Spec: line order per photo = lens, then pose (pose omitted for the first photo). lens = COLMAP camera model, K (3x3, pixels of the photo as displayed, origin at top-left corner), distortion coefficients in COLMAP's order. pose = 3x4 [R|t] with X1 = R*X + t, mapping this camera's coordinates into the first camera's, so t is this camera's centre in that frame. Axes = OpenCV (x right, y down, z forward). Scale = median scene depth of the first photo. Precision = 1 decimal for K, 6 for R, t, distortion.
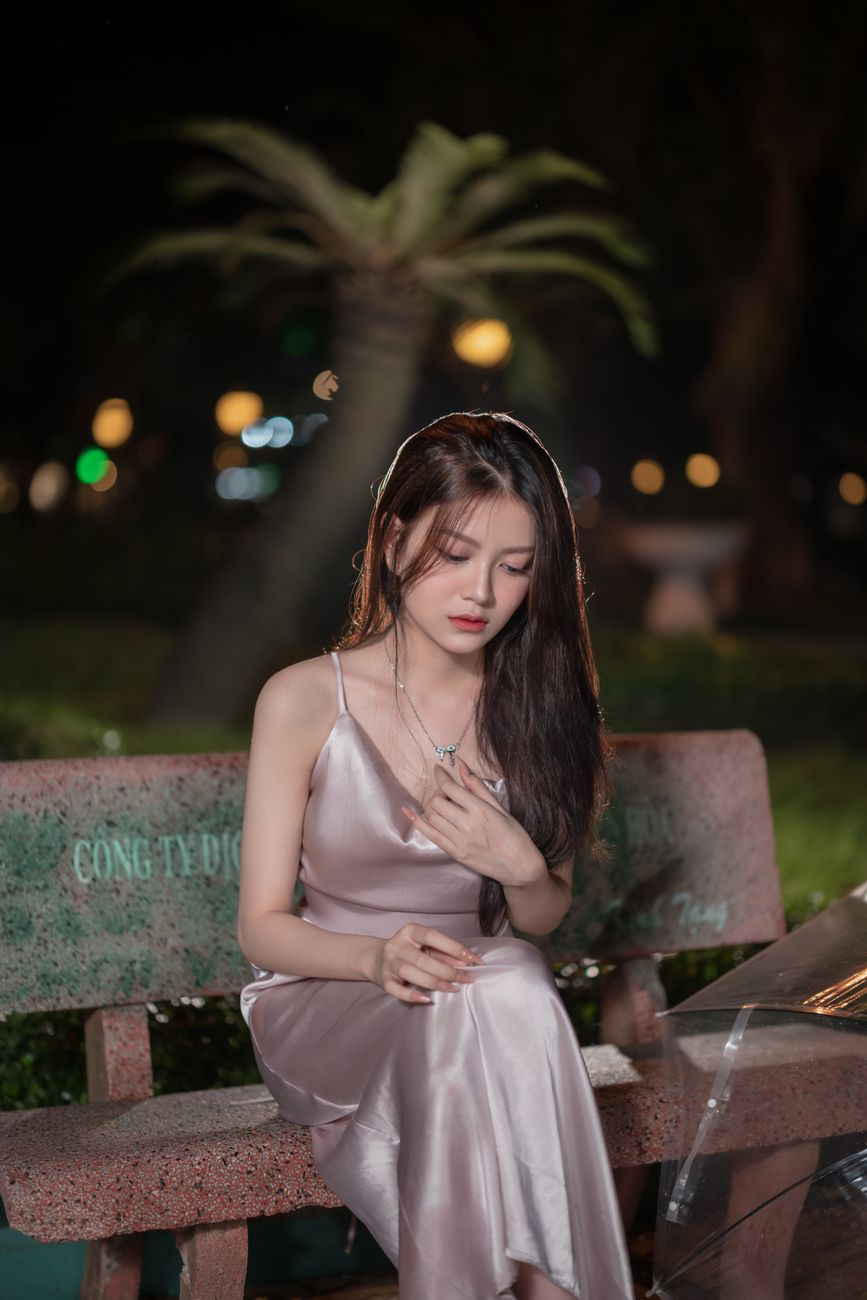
lens RADIAL K [[2100.2, 0, 433.0], [0, 2100.2, 649.9], [0, 0, 1]] dist [-0.106786, 0.000000]
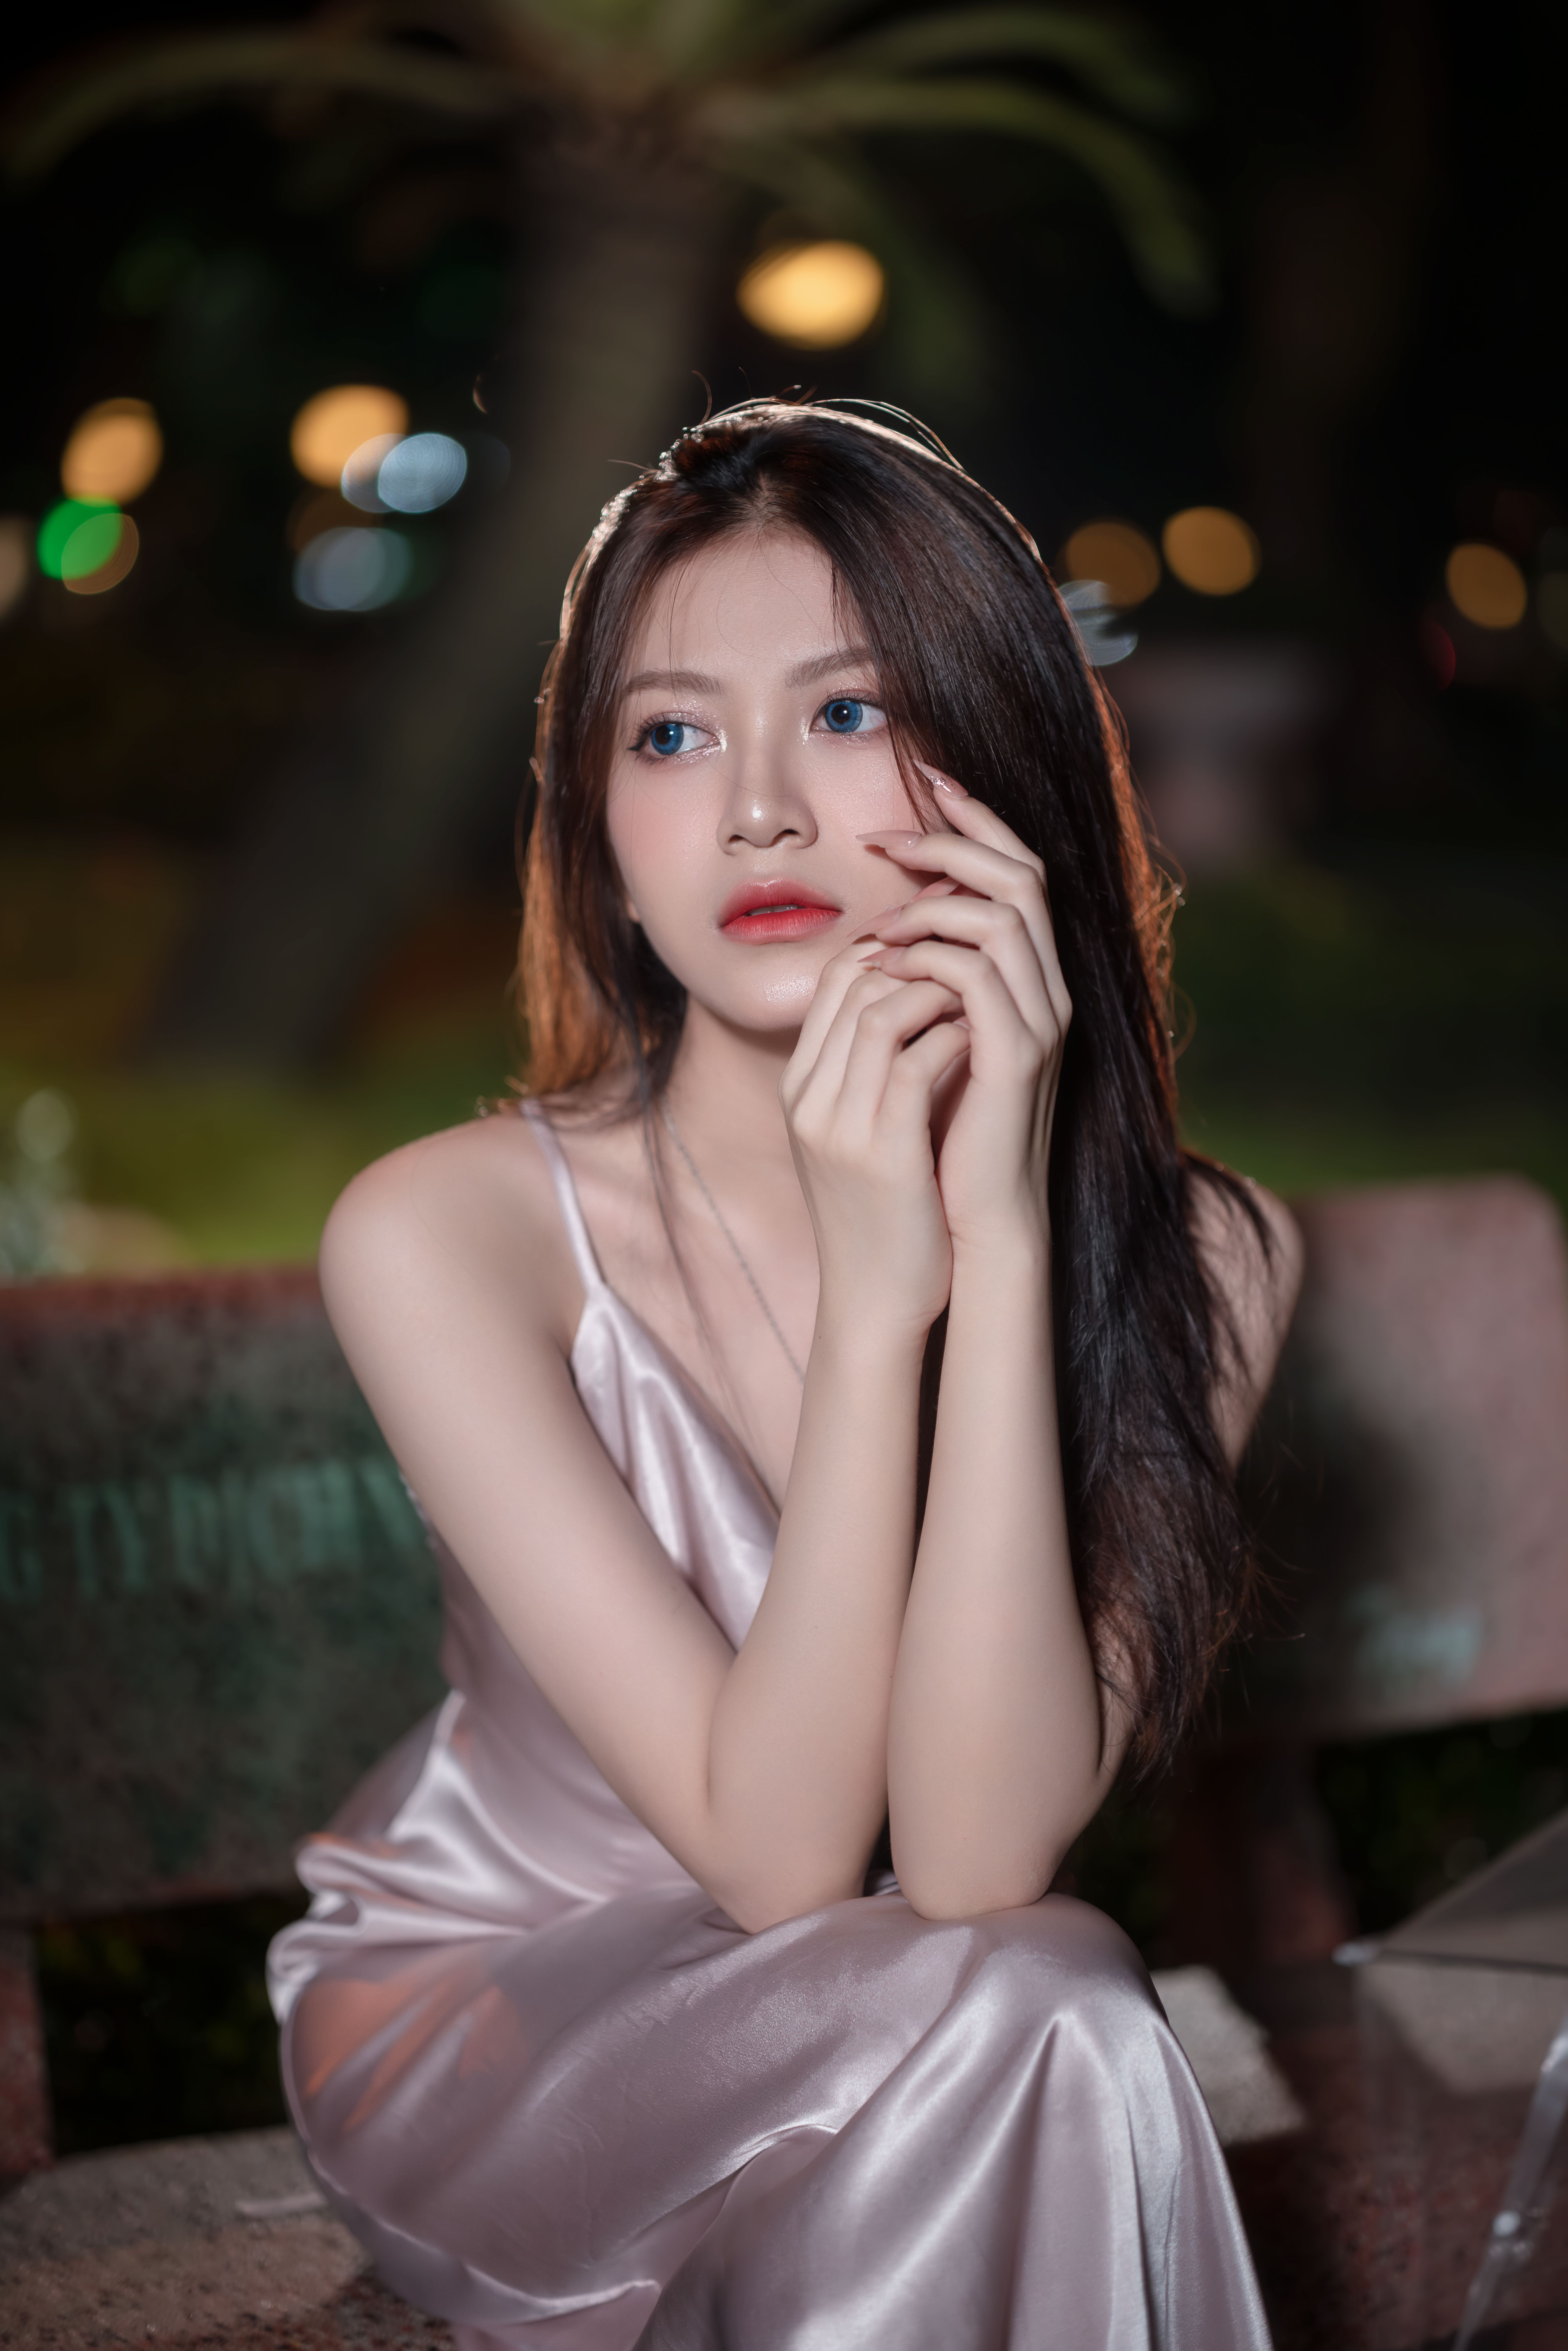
lens RADIAL K [[3797.9, 0, 785.9], [0, 3797.9, 1175.1], [0, 0, 1]] dist [-0.106786, 0.000000]
pose [[0.999800, -0.000272, 0.019976, -0.004476], [-0.001306, 0.996881, 0.078915, -0.010732], [-0.019935, -0.078925, 0.996681, 0.131476]]
